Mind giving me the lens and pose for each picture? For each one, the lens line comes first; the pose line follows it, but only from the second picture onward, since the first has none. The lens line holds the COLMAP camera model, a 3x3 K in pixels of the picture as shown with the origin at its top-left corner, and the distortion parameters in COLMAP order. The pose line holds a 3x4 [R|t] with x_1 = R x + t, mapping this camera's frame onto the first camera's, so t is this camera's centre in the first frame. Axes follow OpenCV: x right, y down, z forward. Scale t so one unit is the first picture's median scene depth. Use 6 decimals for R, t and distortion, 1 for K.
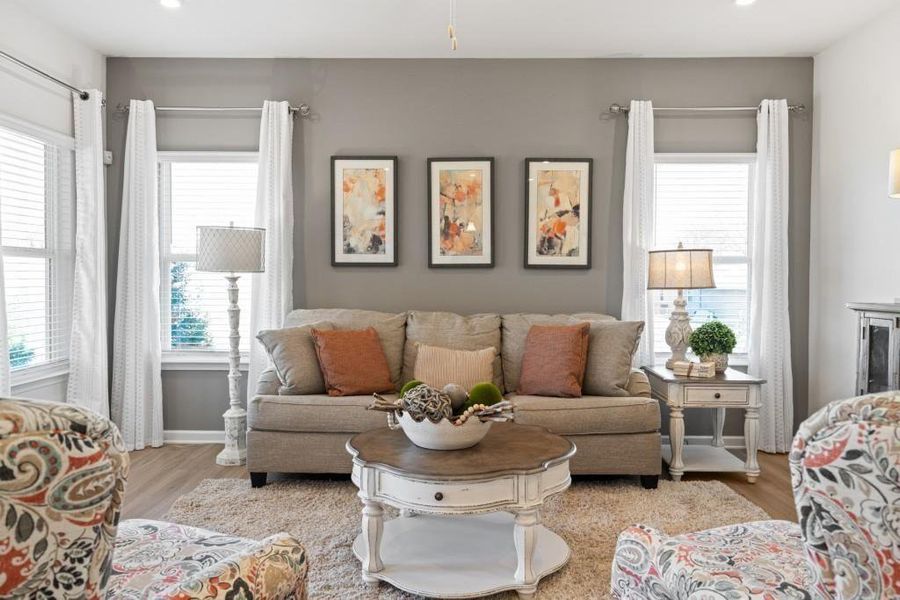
lens RADIAL K [[657.7, 0, 444.6], [0, 657.7, 296.3], [0, 0, 1]] dist [0.006692, 0.006834]
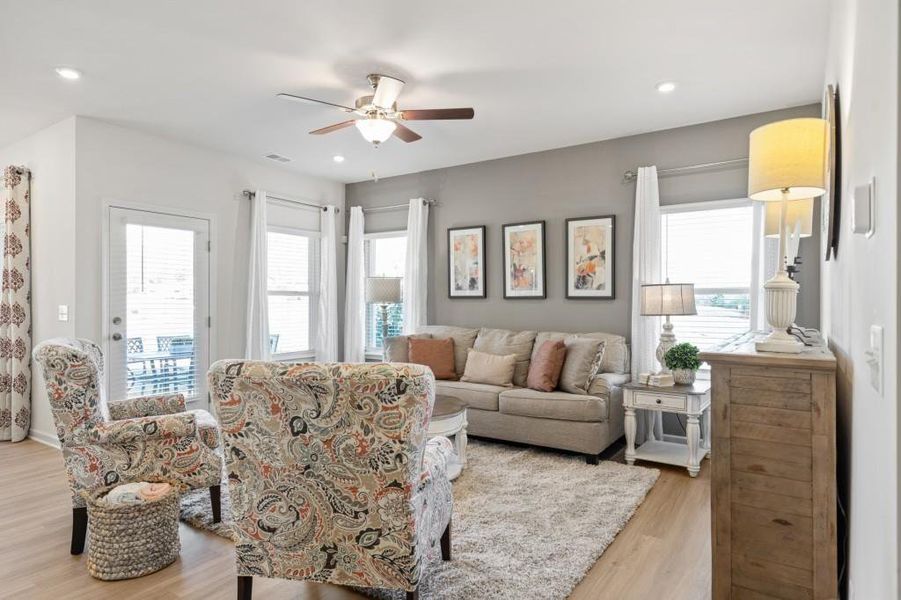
lens RADIAL K [[520.5, 0, 444.8], [0, 520.5, 305.5], [0, 0, 1]] dist [-0.001162, -0.000029]
pose [[0.837939, 0.000526, -0.545764, 0.504146], [-0.011569, 0.999792, -0.016798, -0.008195], [0.545642, 0.020390, 0.837771, -0.044726]]
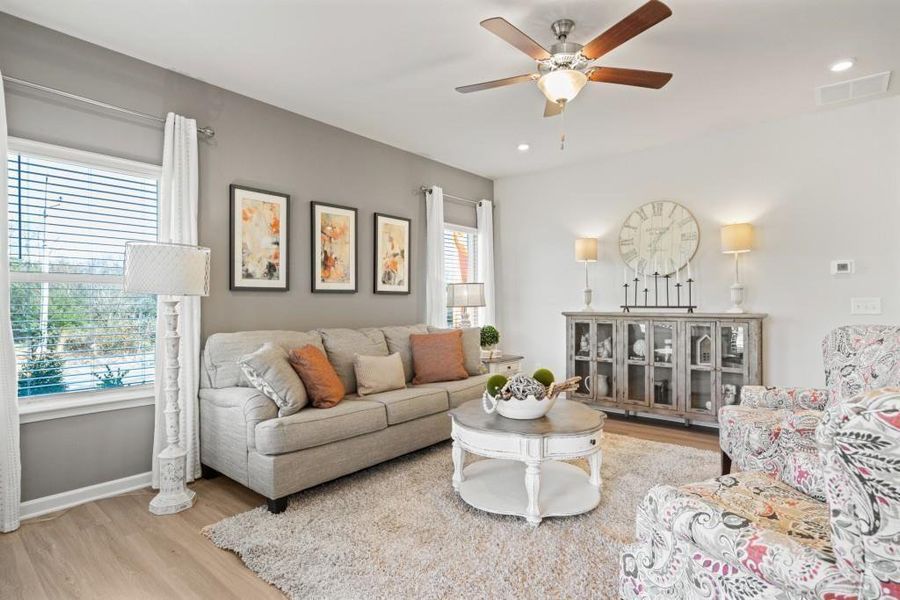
lens RADIAL K [[463.2, 0, 443.6], [0, 463.2, 305.4], [0, 0, 1]] dist [-0.004190, -0.000612]
pose [[0.642531, -0.012978, 0.766150, -0.521525], [0.026724, 0.999628, -0.005479, -0.009205], [-0.765794, 0.023995, 0.642638, 0.281057]]
